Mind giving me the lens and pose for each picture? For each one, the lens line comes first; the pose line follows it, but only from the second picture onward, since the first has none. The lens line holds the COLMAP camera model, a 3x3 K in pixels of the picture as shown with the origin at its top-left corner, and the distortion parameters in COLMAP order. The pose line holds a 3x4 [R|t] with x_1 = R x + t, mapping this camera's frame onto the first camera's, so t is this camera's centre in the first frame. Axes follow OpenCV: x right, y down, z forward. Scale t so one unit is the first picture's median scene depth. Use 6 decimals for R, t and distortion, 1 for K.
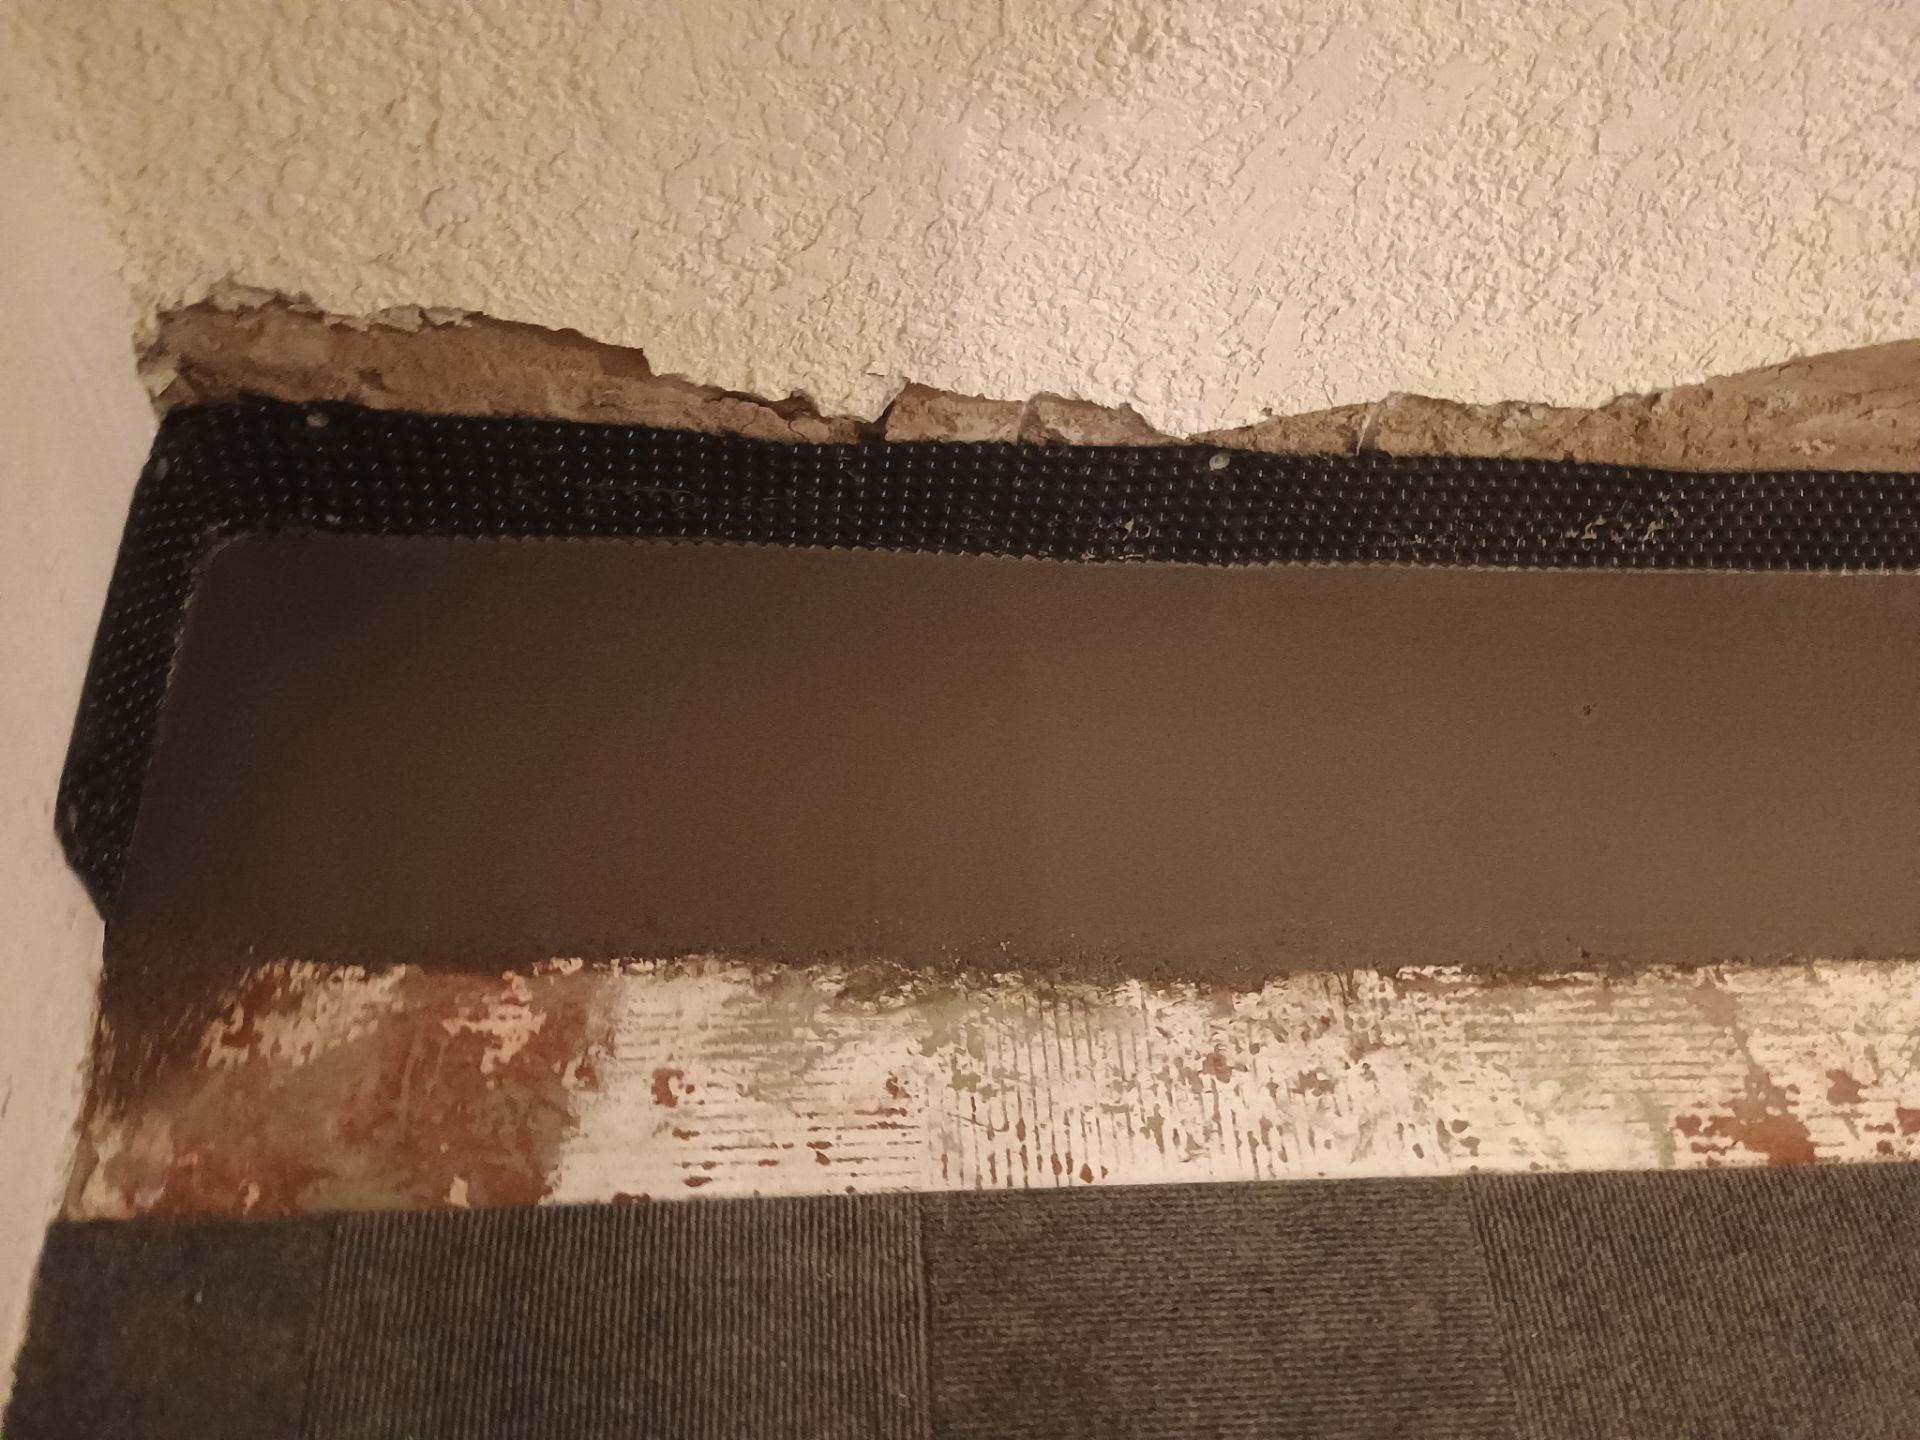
lens RADIAL K [[1653.3, 0, 982.3], [0, 1653.3, 756.7], [0, 0, 1]] dist [0.069881, -0.088974]
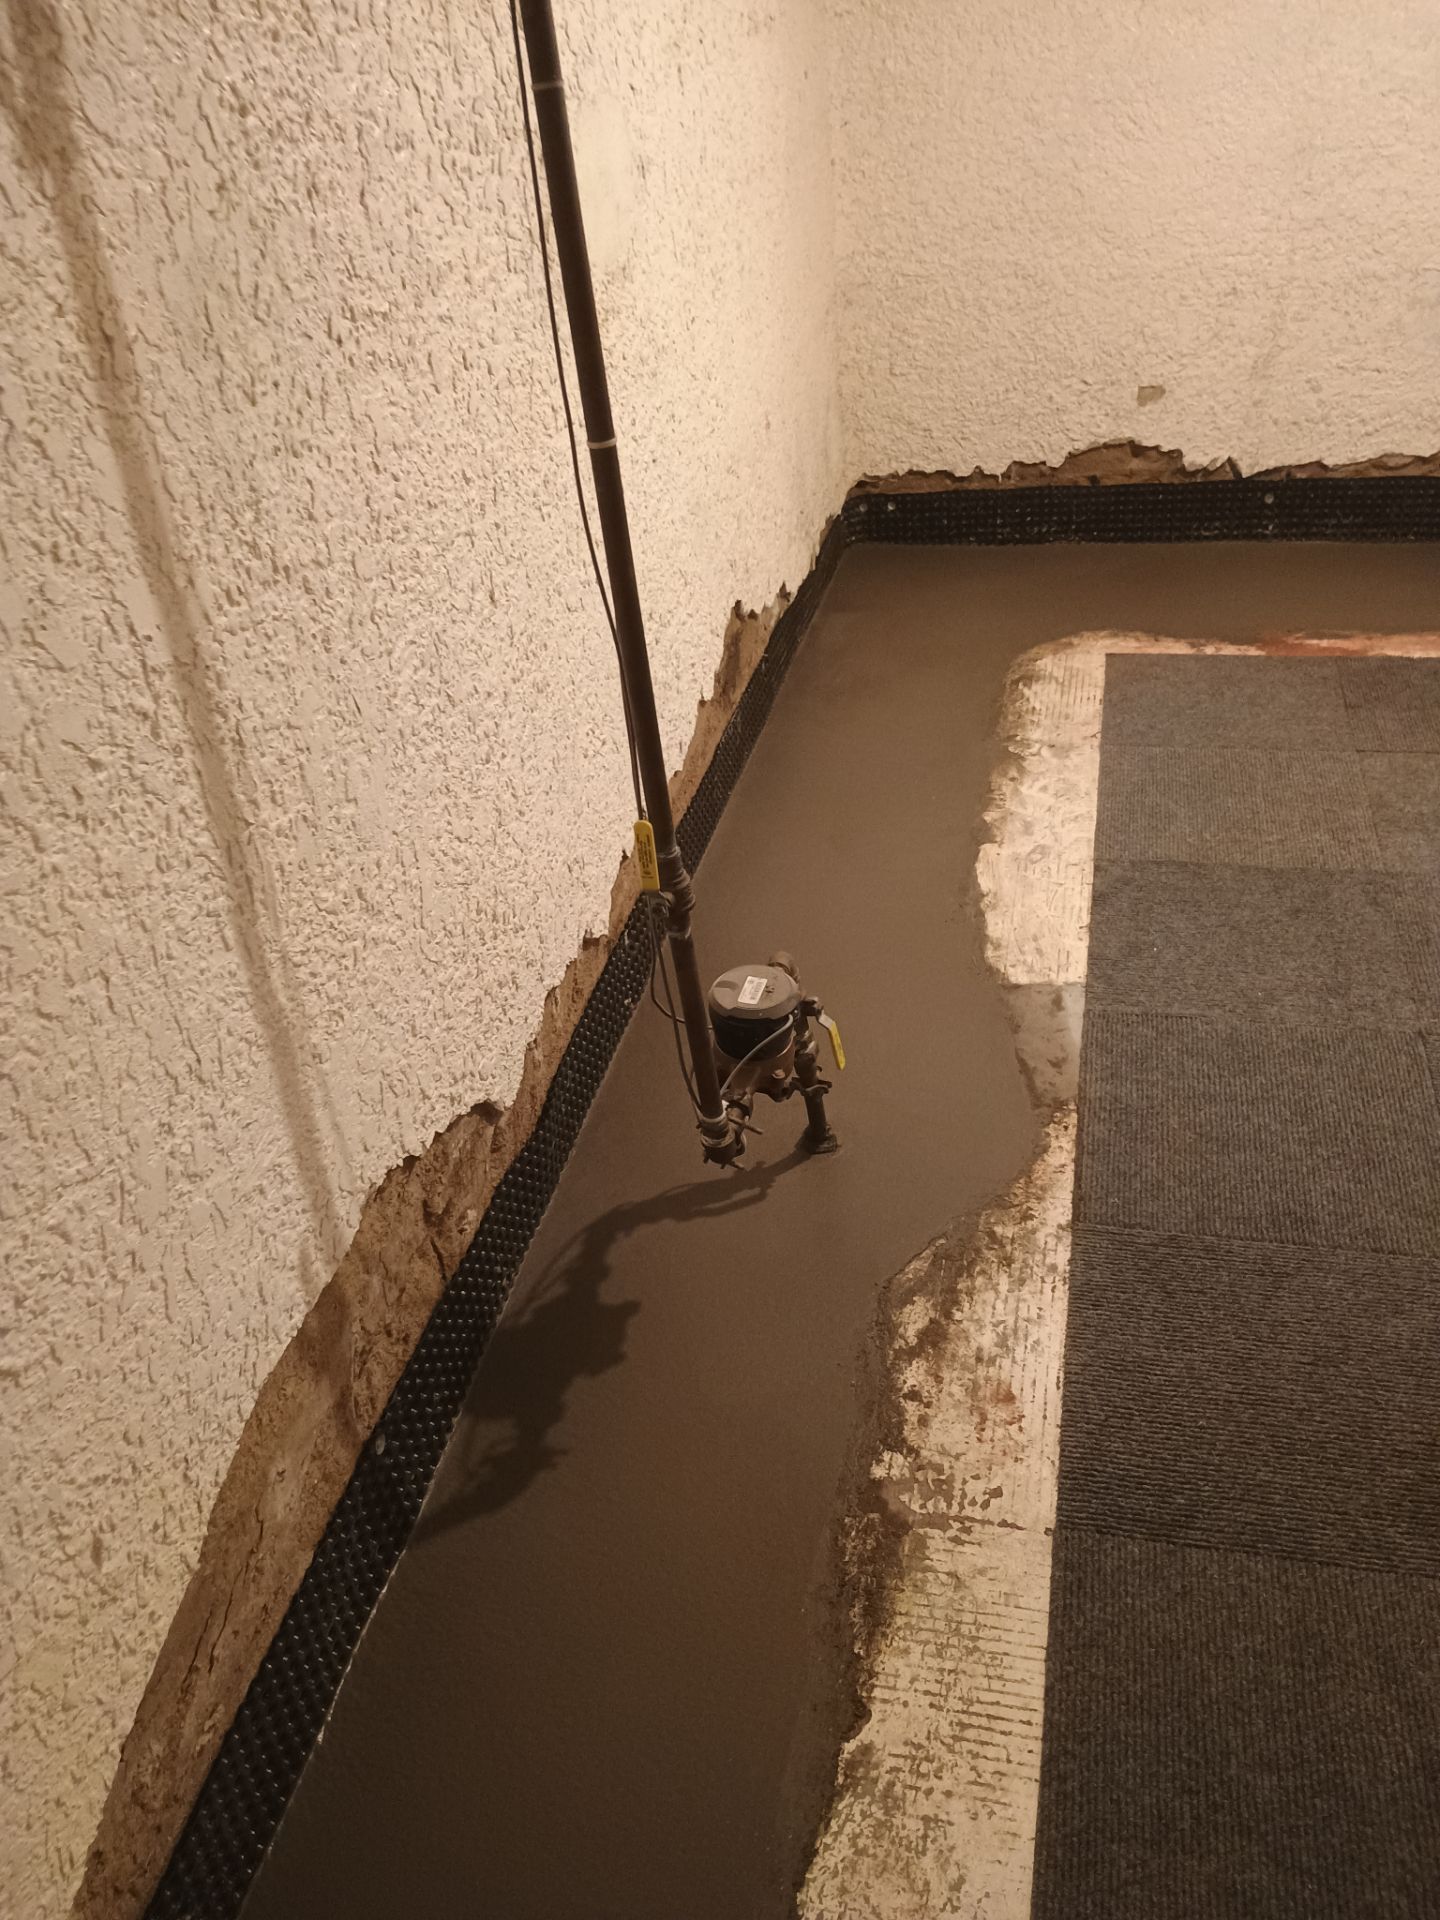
lens RADIAL K [[1653.3, 0, 711.6], [0, 1653.3, 982.0], [0, 0, 1]] dist [0.069881, -0.088974]
pose [[0.269984, -0.637154, 0.721903, 0.236861], [0.848919, 0.511307, 0.133794, -0.314433], [-0.454362, 0.576715, 0.678937, 0.142748]]
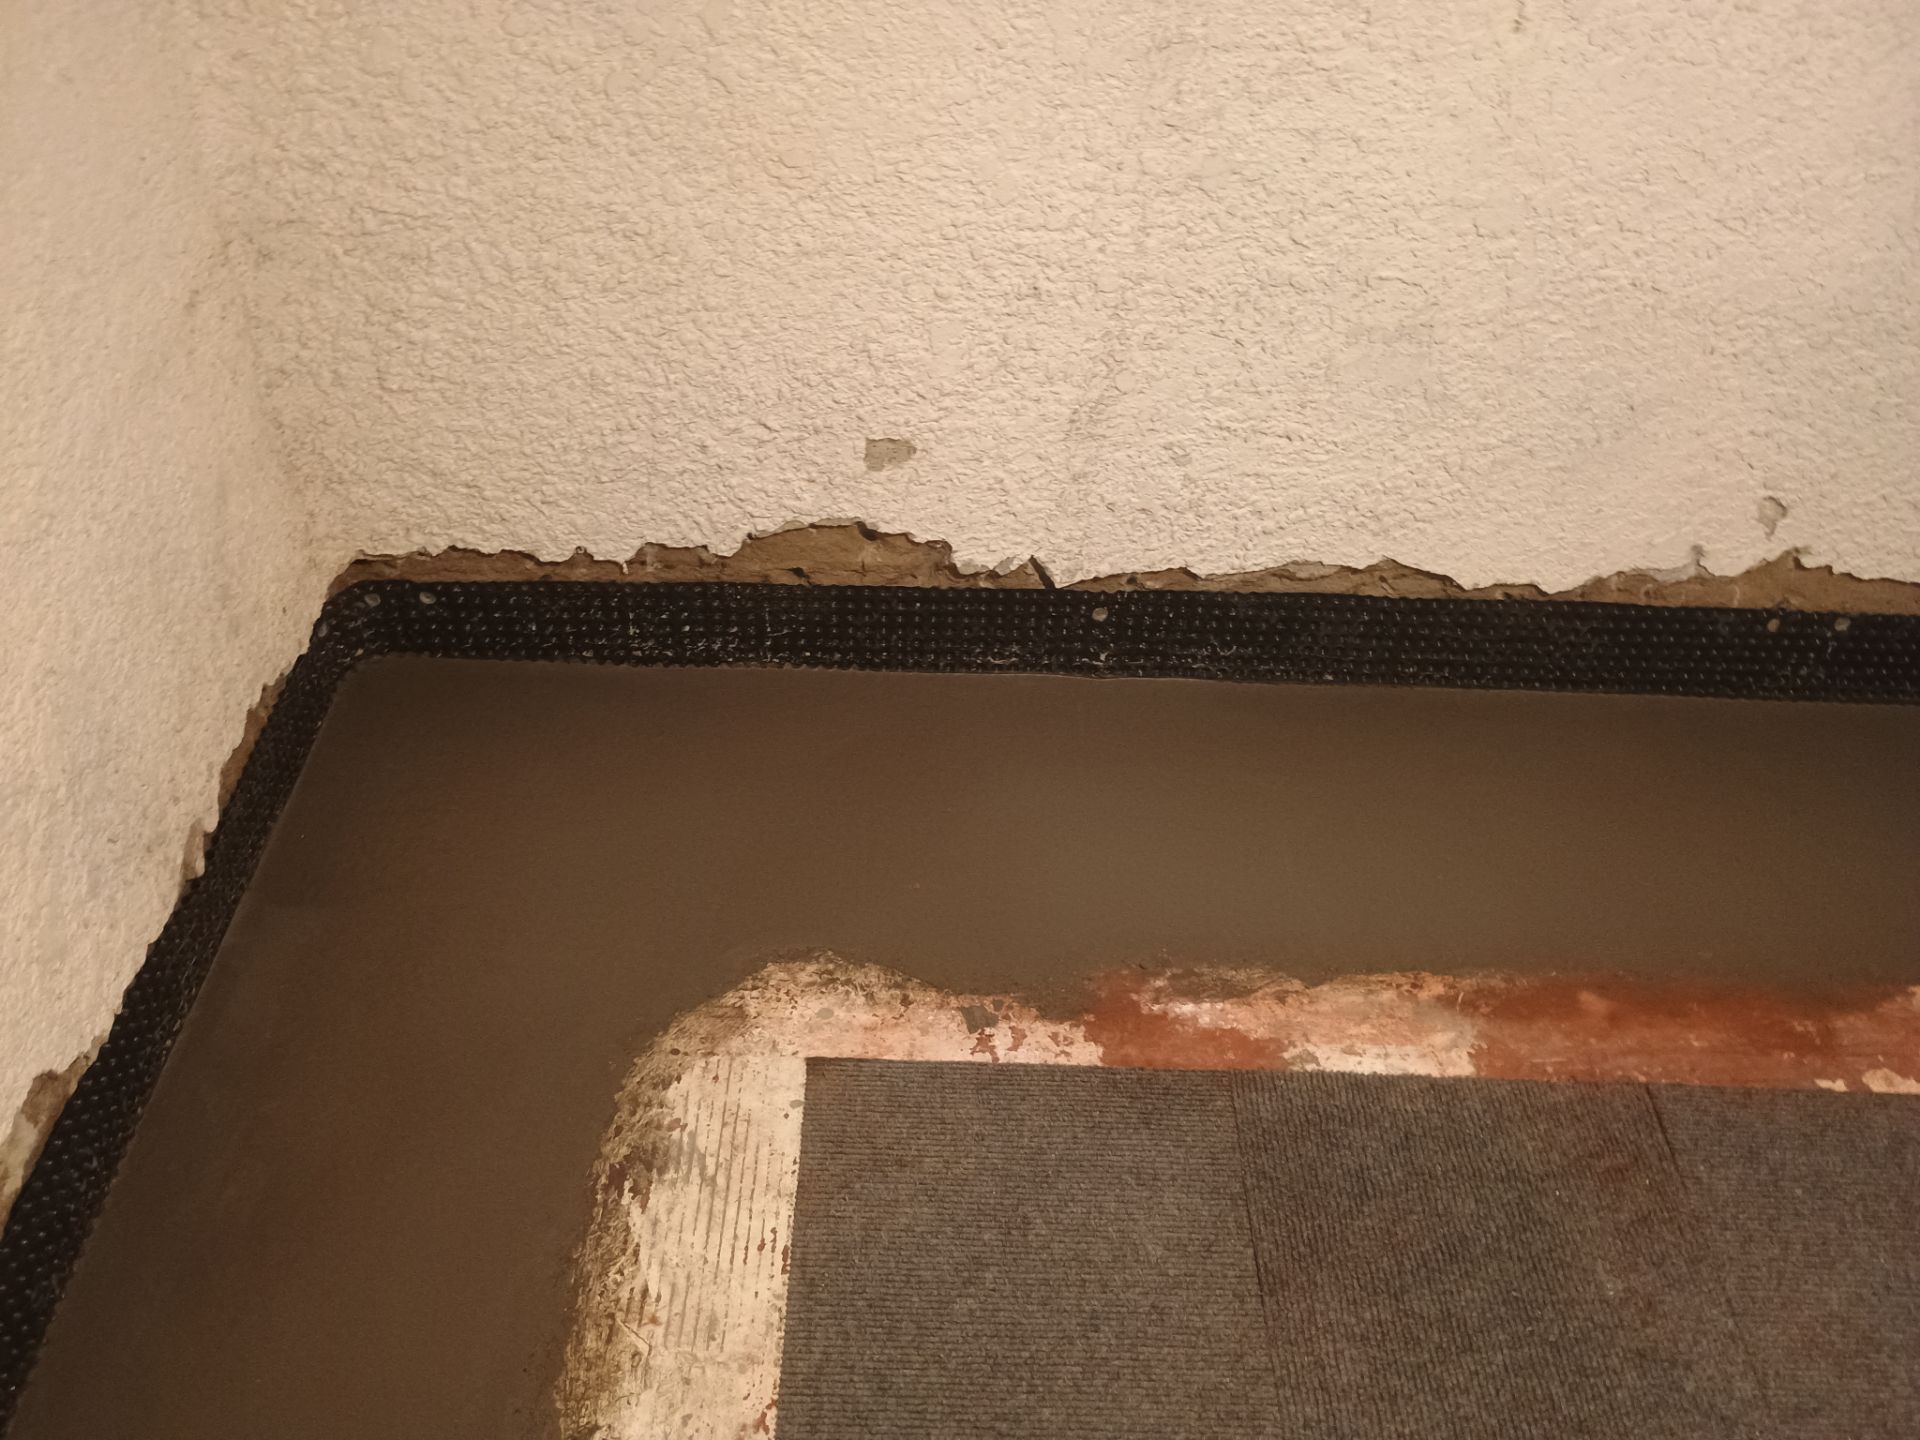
lens RADIAL K [[1653.3, 0, 956.2], [0, 1653.3, 754.8], [0, 0, 1]] dist [0.069881, -0.088974]
pose [[0.074532, -0.751173, 0.655884, 1.806504], [0.799954, 0.437741, 0.410434, -0.262515], [-0.595414, 0.494087, 0.633530, 0.292990]]
